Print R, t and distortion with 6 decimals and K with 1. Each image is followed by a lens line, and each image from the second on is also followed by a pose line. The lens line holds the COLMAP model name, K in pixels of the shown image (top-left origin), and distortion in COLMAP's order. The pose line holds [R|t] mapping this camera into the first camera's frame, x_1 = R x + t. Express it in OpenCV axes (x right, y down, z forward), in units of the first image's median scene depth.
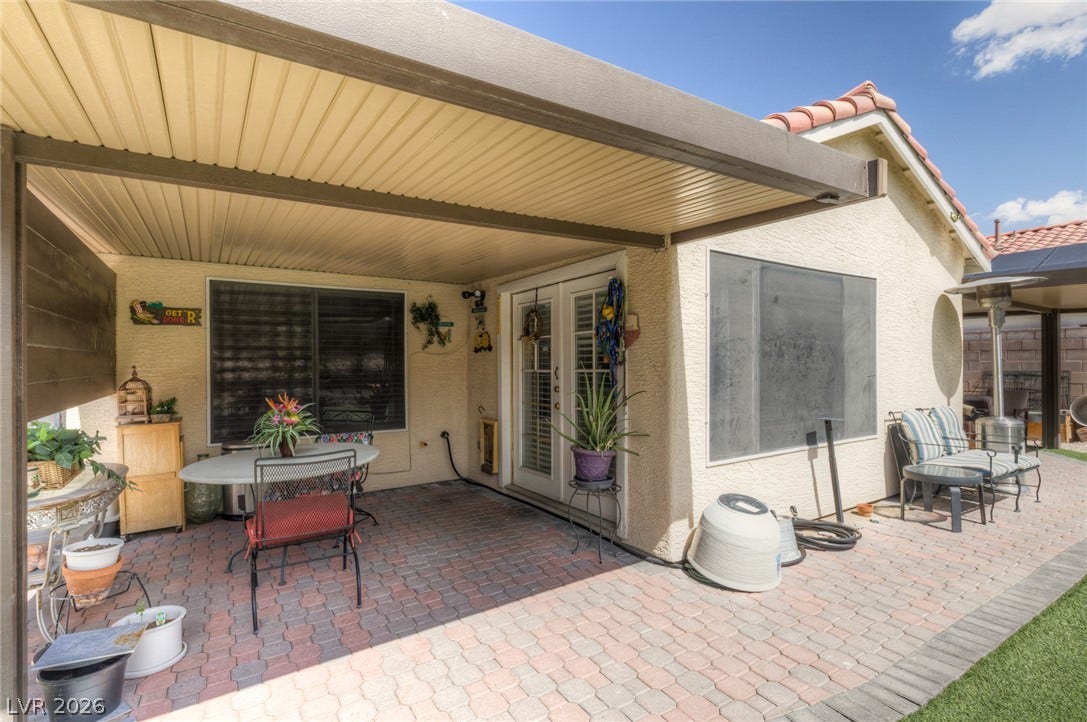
lens RADIAL K [[499.0, 0, 543.3], [0, 499.0, 367.5], [0, 0, 1]] dist [0.001712, -0.000215]
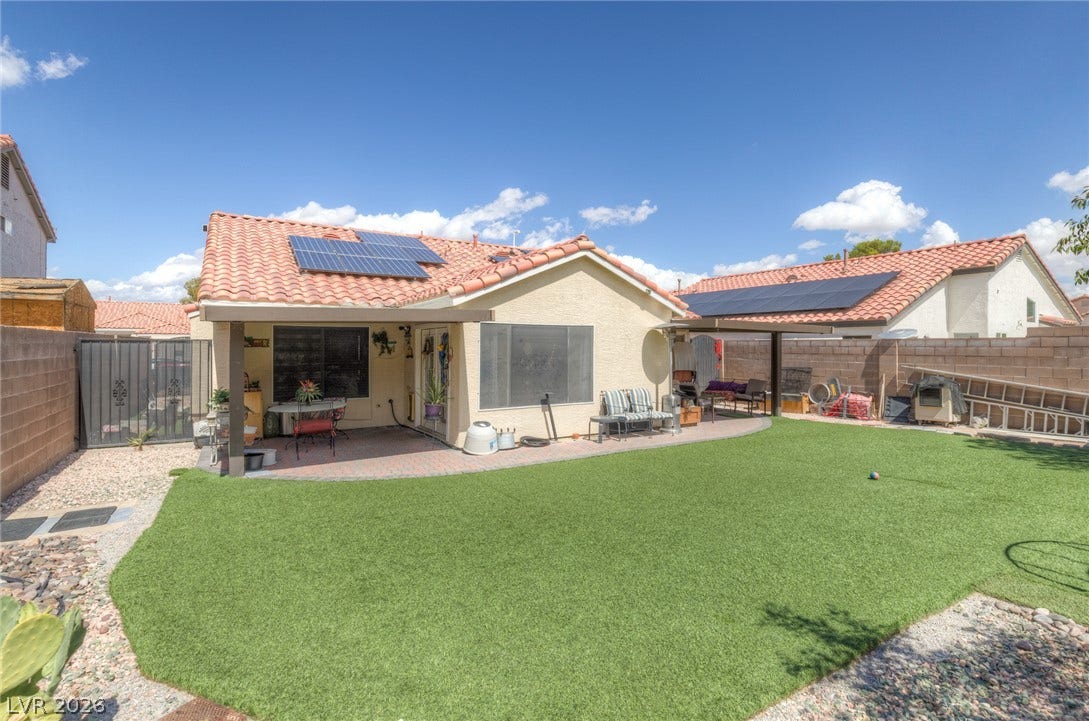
lens RADIAL K [[486.9, 0, 544.5], [0, 486.9, 360.5], [0, 0, 1]] dist [-0.001181, -0.000120]
pose [[0.999708, 0.009312, -0.022287, 0.642915], [-0.008873, 0.999766, 0.019722, -0.092169], [0.022465, -0.019518, 0.999557, -1.256160]]
